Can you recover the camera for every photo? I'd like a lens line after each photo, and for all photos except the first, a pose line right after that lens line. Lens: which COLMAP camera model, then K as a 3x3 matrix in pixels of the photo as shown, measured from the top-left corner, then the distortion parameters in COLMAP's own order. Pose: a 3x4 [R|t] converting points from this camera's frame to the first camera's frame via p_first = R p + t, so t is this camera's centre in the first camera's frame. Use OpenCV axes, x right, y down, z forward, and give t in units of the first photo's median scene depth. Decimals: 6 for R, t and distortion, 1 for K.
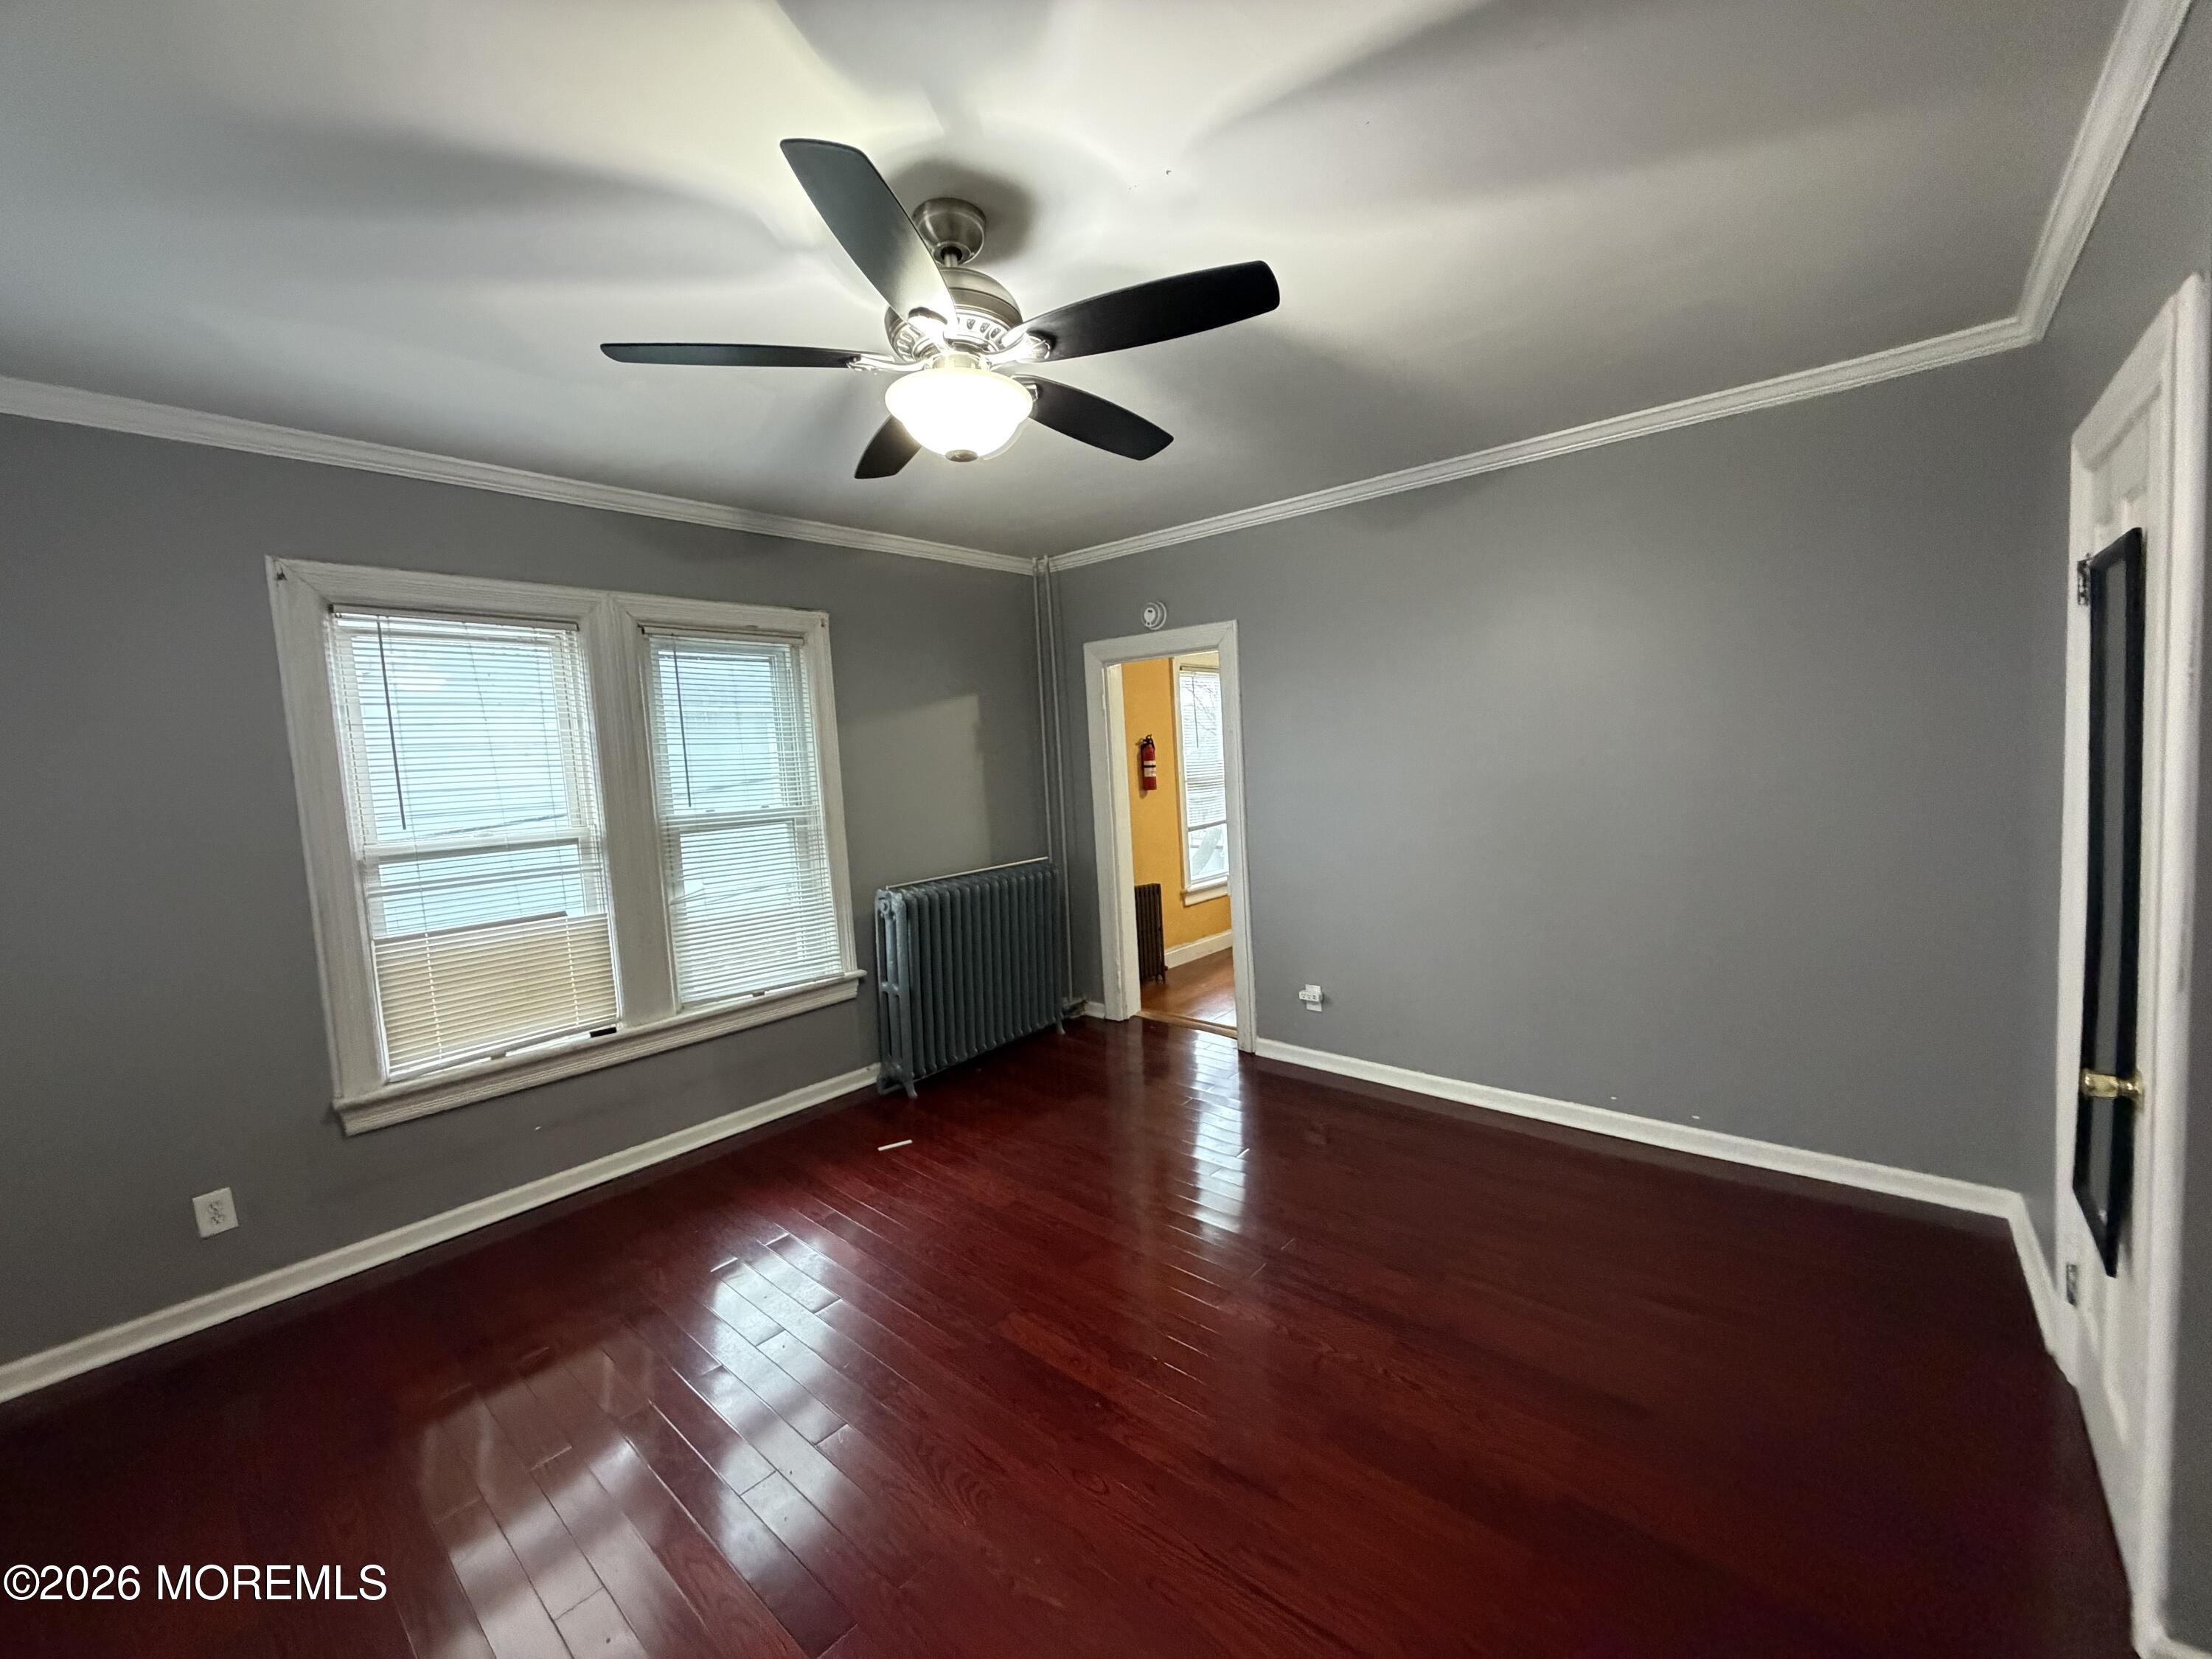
lens RADIAL K [[880.2, 0, 1098.9], [0, 880.2, 827.0], [0, 0, 1]] dist [0.002106, 0.000145]
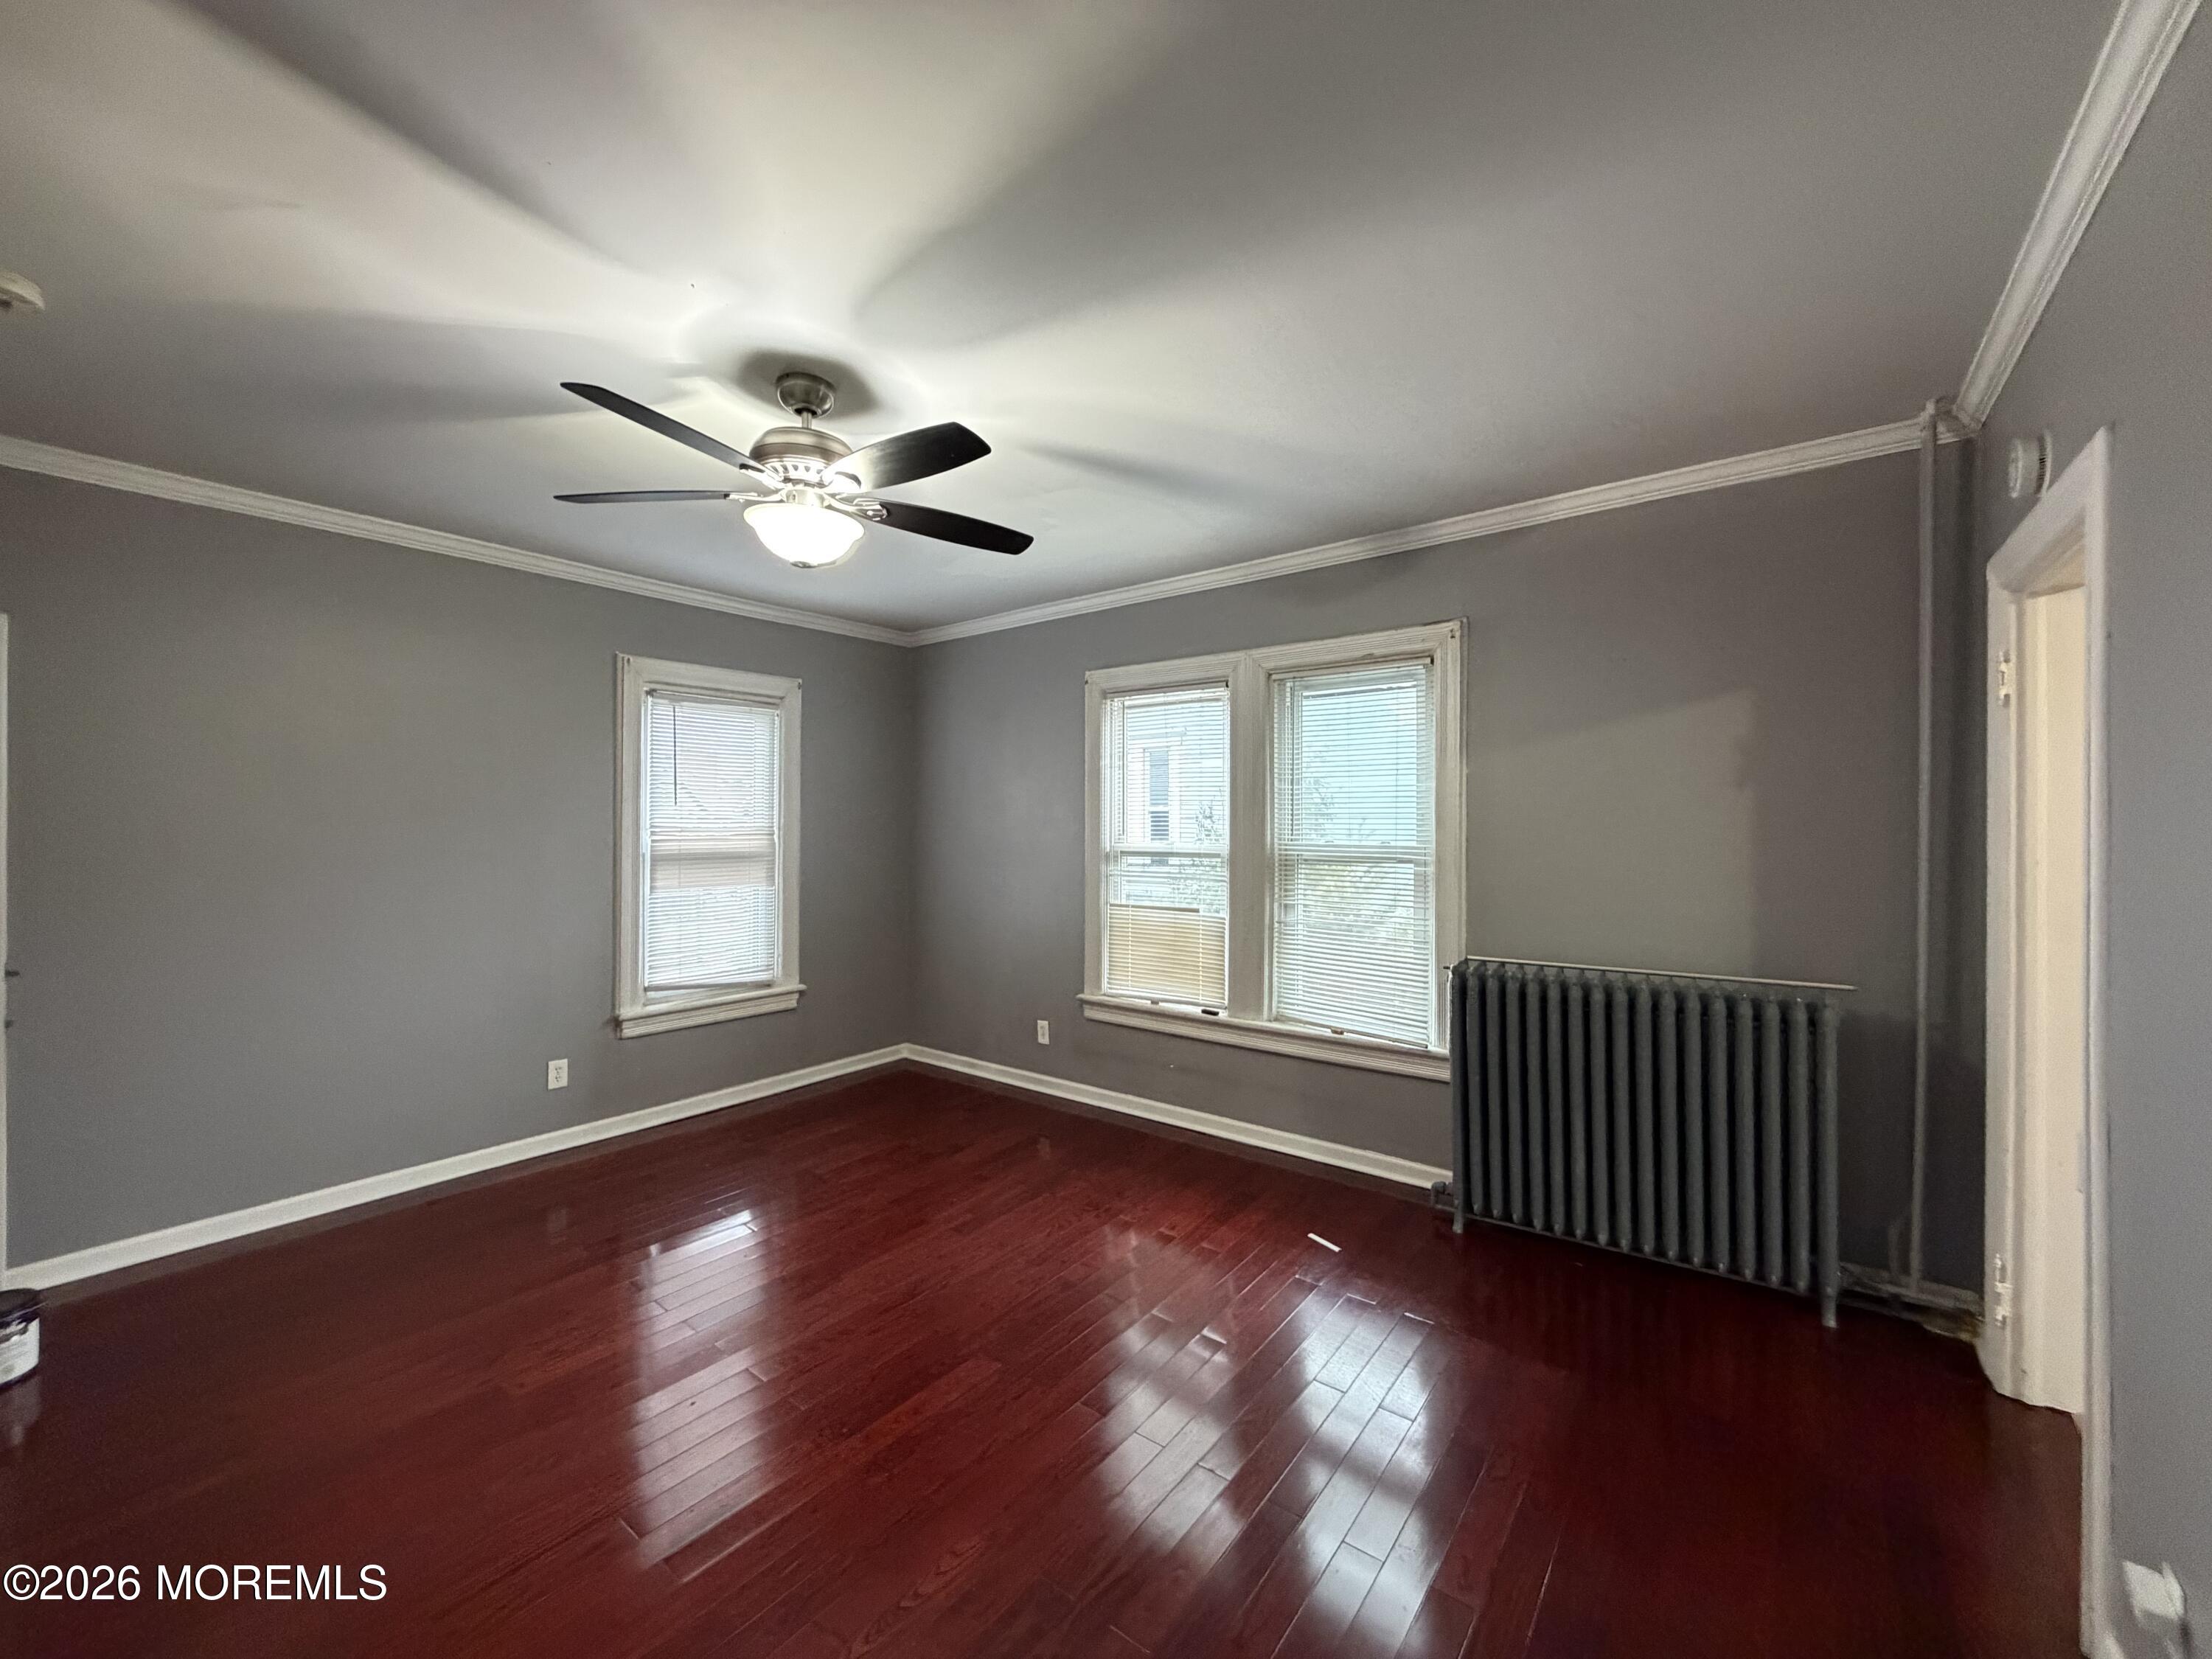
lens RADIAL K [[880.2, 0, 1098.9], [0, 880.2, 827.0], [0, 0, 1]] dist [0.002106, 0.000145]
pose [[0.058717, 0.064794, -0.996170, 0.628864], [-0.073965, 0.995431, 0.060387, -0.086581], [0.995531, 0.070136, 0.063241, 0.741090]]
